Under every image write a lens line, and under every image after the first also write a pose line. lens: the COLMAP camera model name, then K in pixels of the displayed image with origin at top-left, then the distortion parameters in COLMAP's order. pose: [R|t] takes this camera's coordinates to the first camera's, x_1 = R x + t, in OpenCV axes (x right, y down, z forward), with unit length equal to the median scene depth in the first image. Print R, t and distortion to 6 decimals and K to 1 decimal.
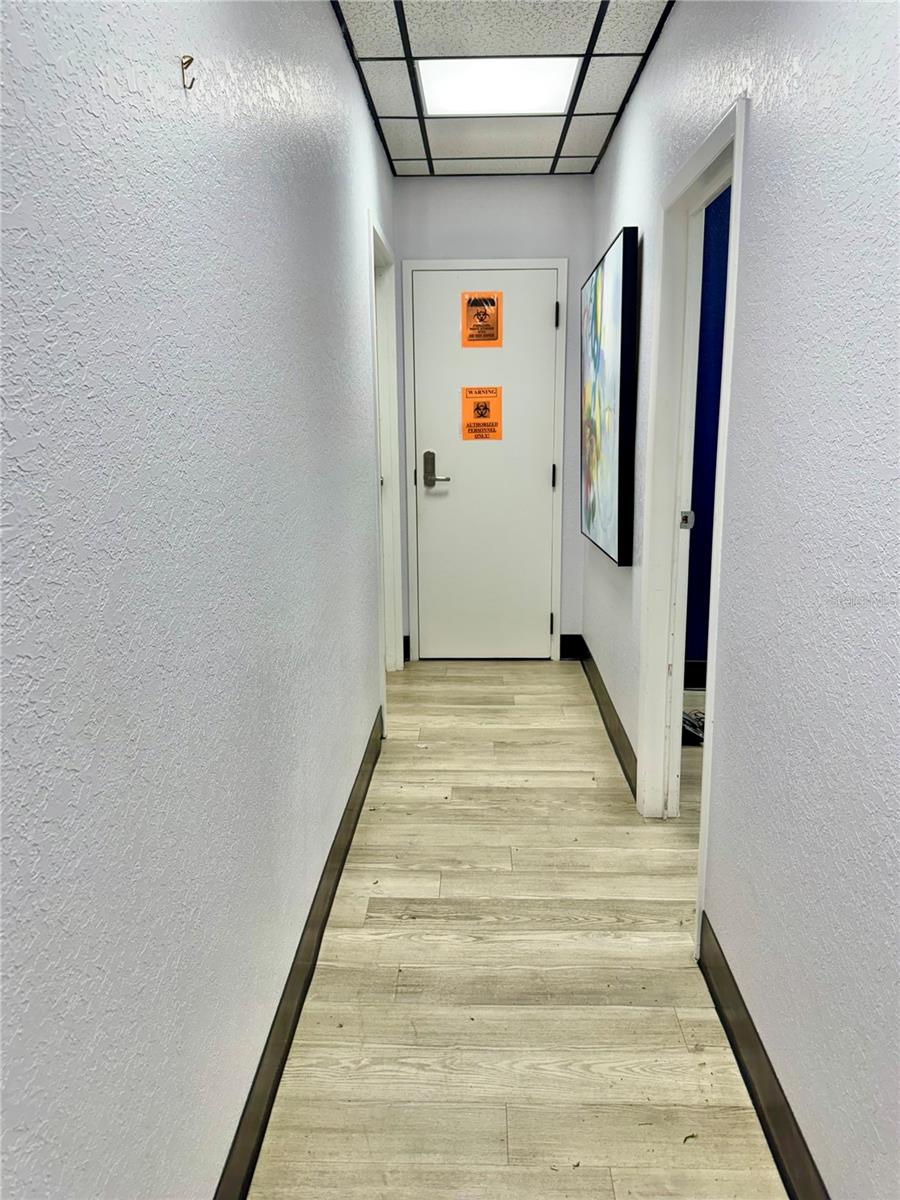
lens RADIAL K [[853.9, 0, 450.2], [0, 853.9, 597.8], [0, 0, 1]] dist [-0.002011, -0.004321]
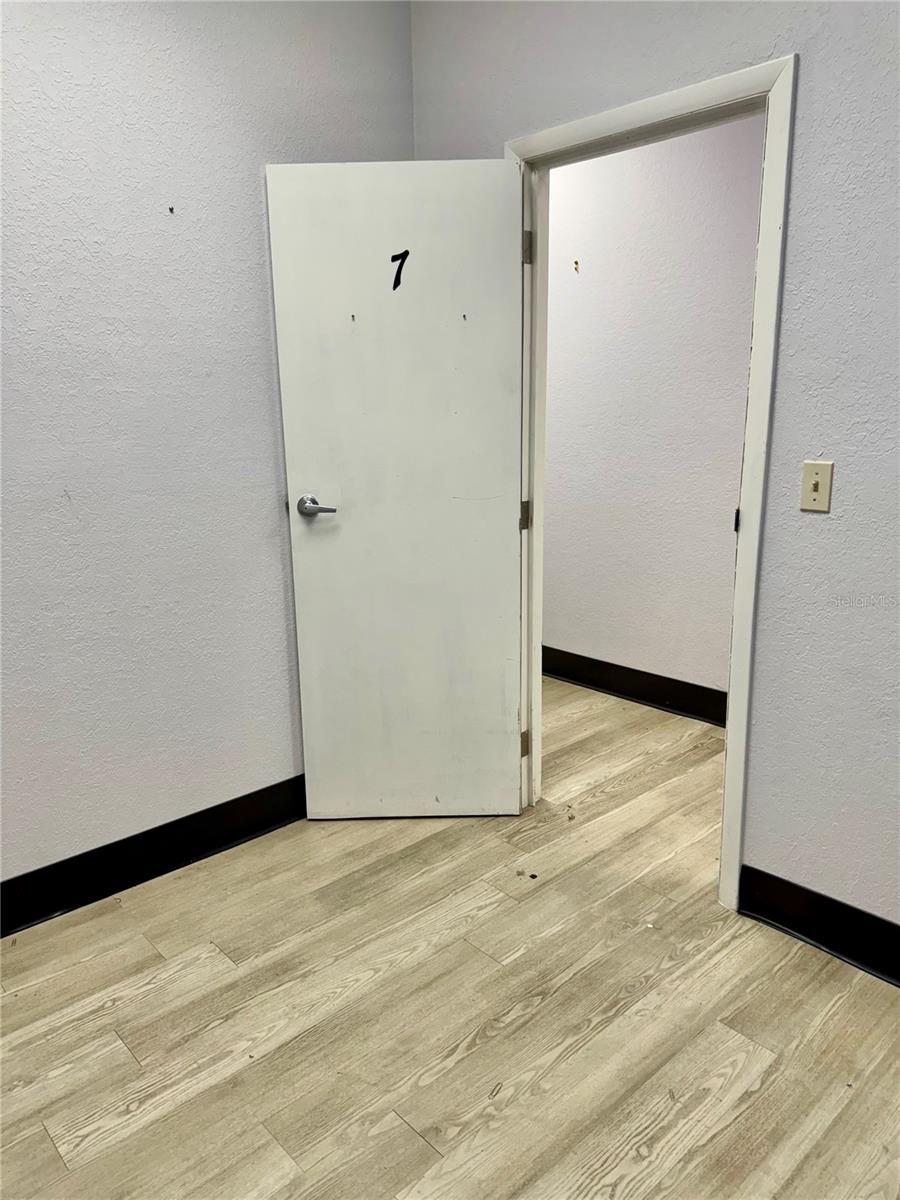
lens RADIAL K [[853.9, 0, 453.6], [0, 853.9, 598.4], [0, 0, 1]] dist [-0.002011, -0.004321]
pose [[-0.712545, 0.185916, -0.676546, 1.138596], [-0.122870, 0.916289, 0.381205, -0.332892], [0.690784, 0.354753, -0.630054, 1.518229]]
